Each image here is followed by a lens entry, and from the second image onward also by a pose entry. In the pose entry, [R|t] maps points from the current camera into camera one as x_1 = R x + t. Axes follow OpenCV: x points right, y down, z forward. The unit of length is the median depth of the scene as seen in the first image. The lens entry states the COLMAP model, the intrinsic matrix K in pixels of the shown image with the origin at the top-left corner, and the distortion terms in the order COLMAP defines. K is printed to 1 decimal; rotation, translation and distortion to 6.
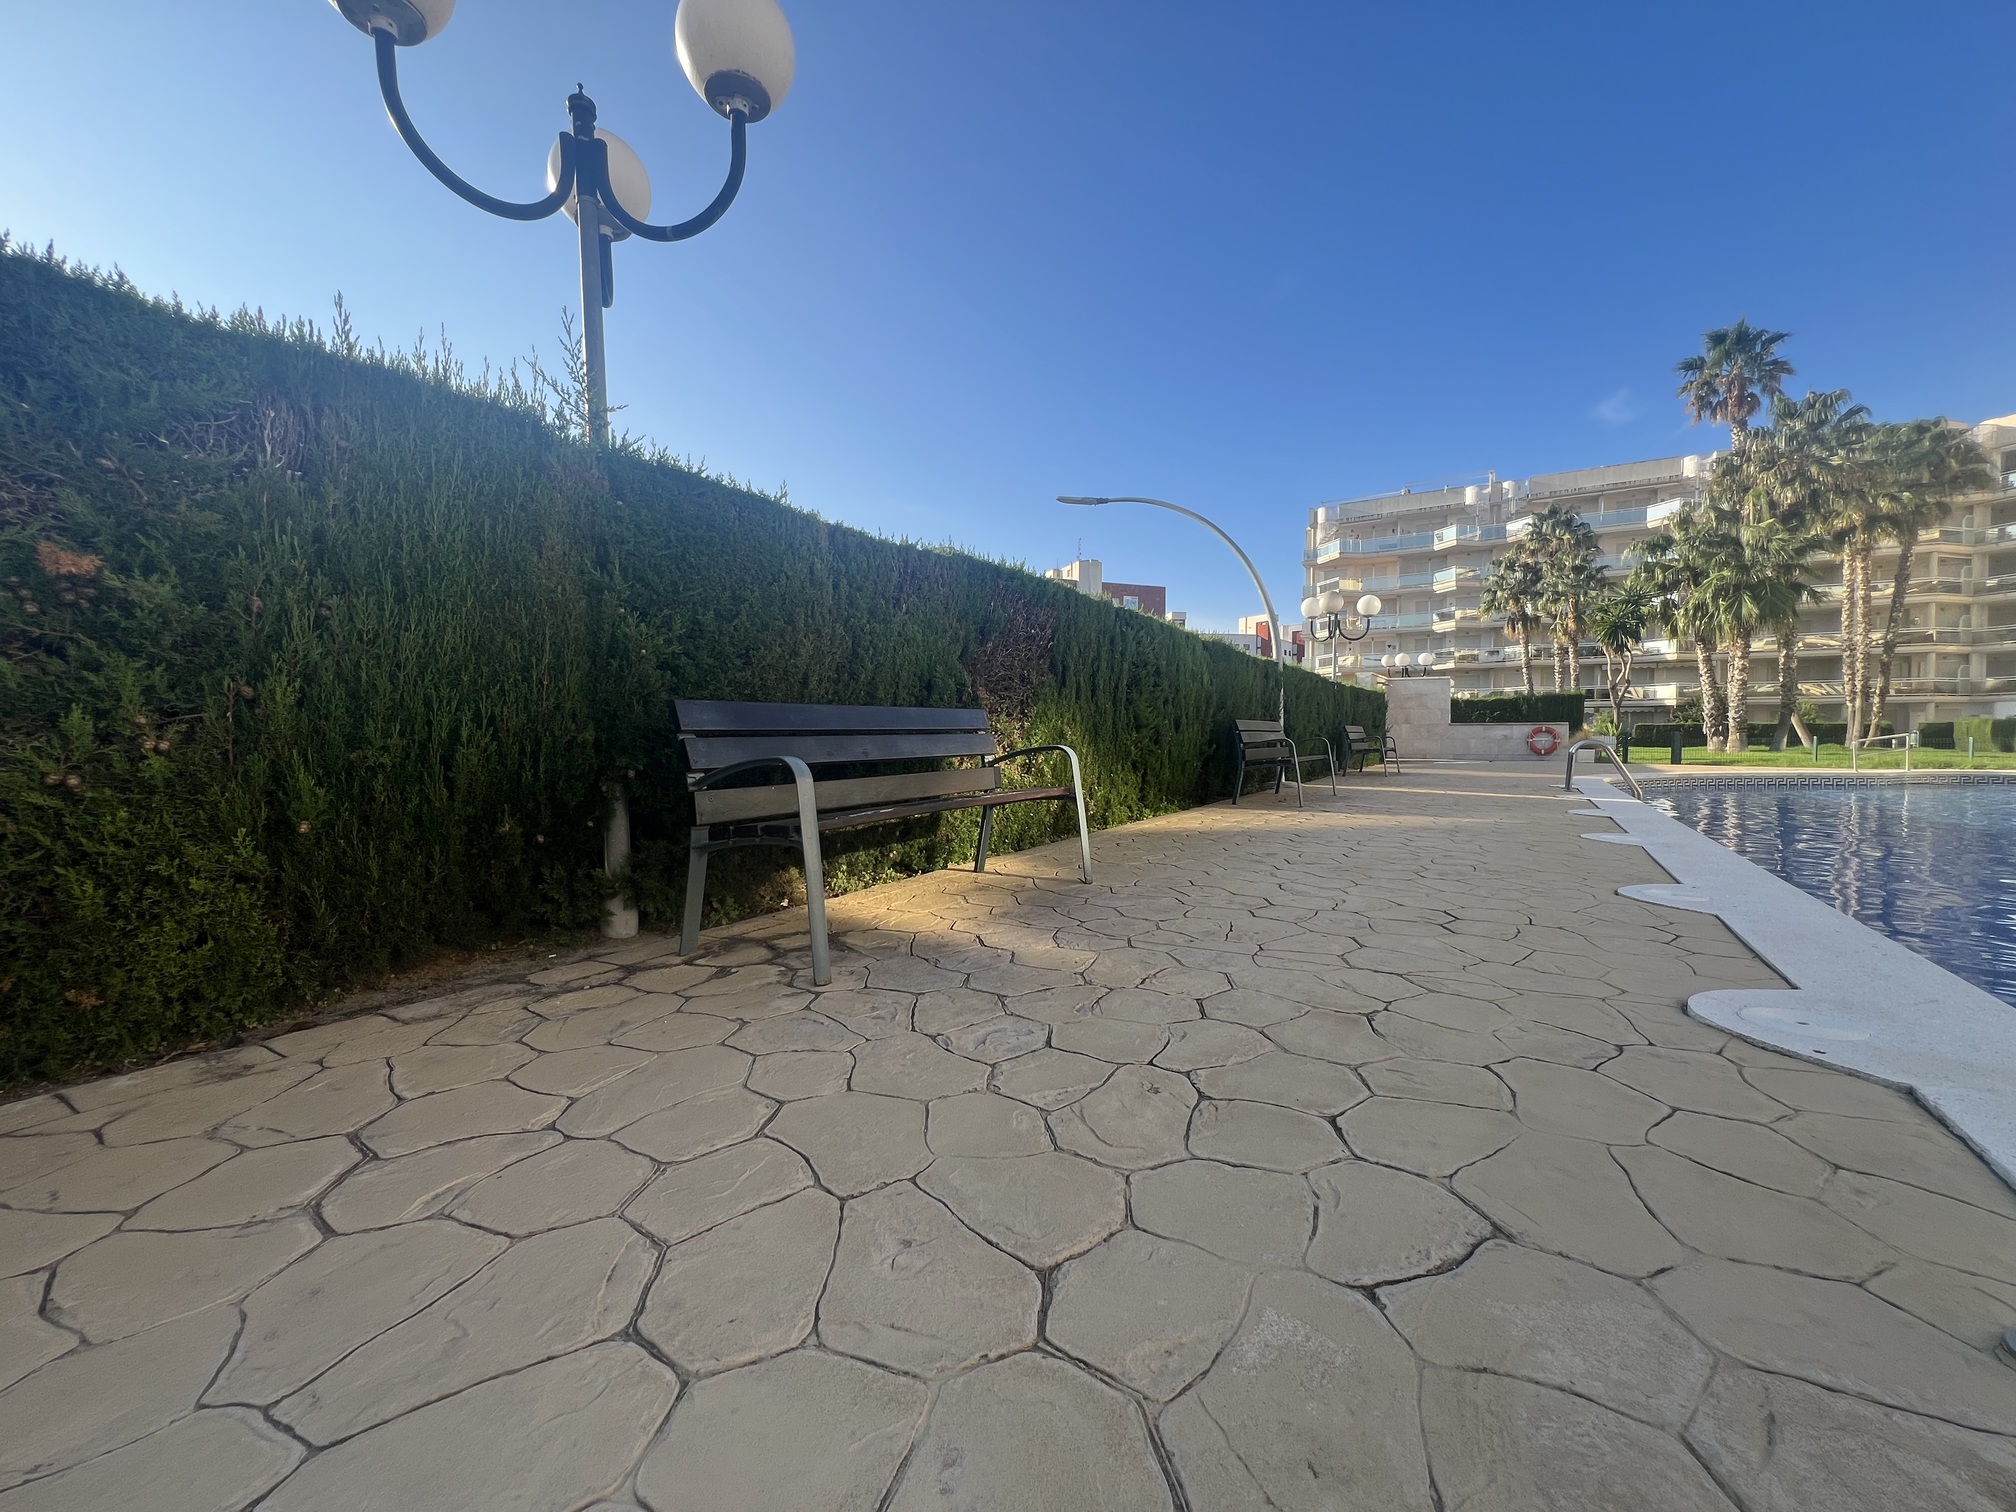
lens RADIAL K [[800.6, 0, 999.0], [0, 800.6, 751.6], [0, 0, 1]] dist [-0.001701, 0.000295]
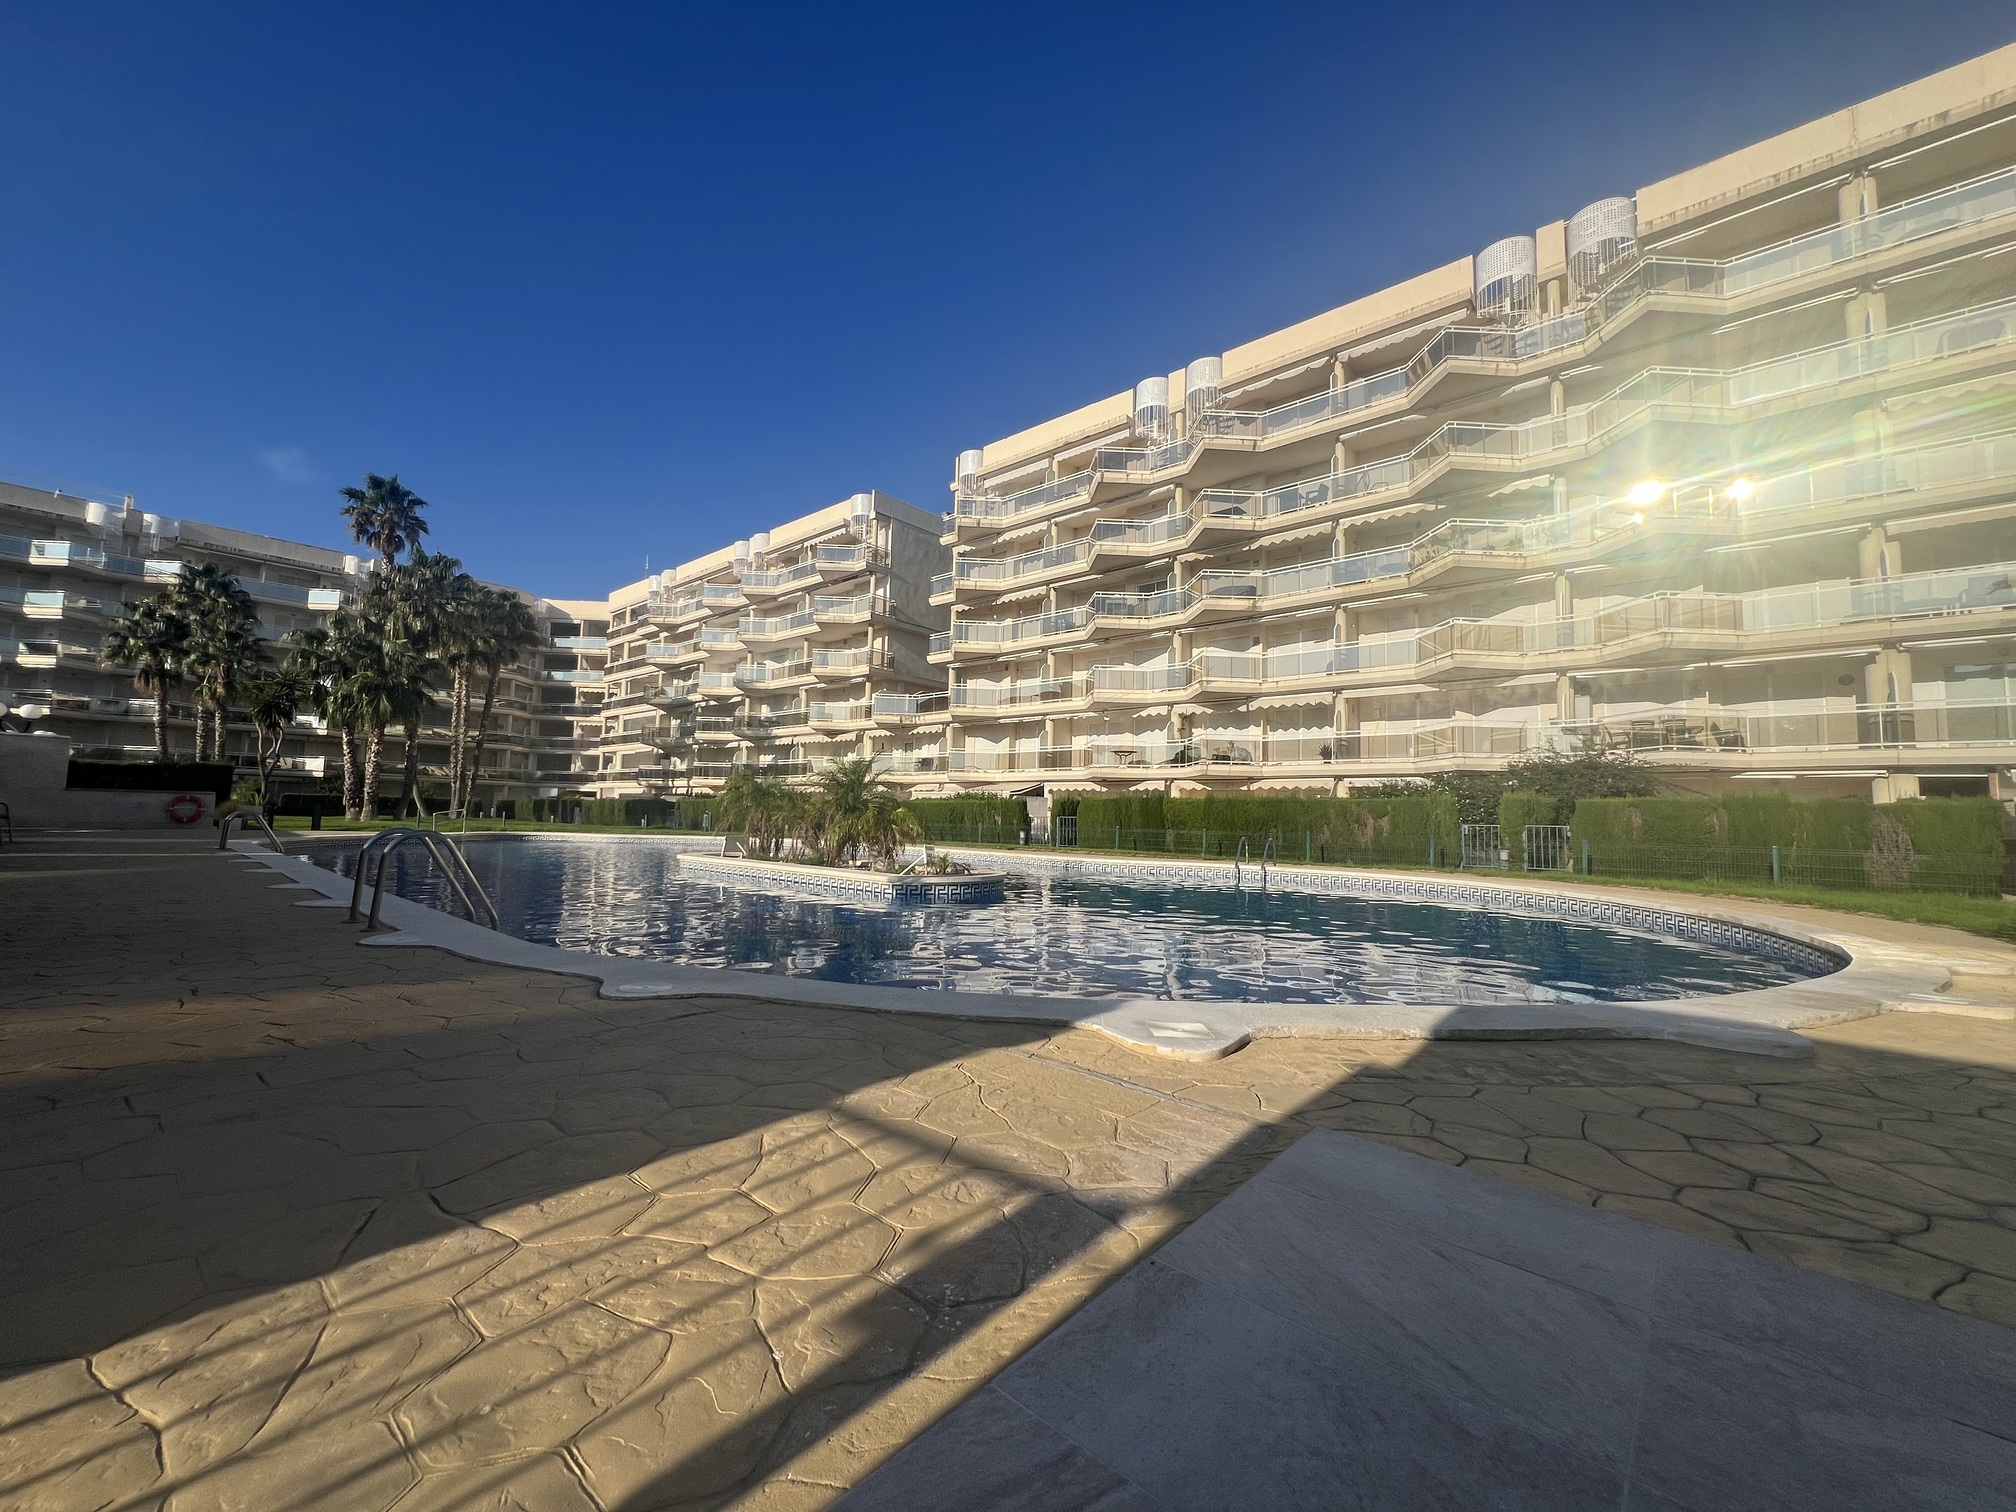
lens RADIAL K [[800.6, 0, 1006.5], [0, 800.6, 756.7], [0, 0, 1]] dist [-0.001701, 0.000295]
pose [[0.161949, 0.079574, 0.983586, -0.090019], [-0.000601, 0.996751, -0.080540, 0.000944], [-0.986799, 0.012452, 0.161471, -0.112366]]
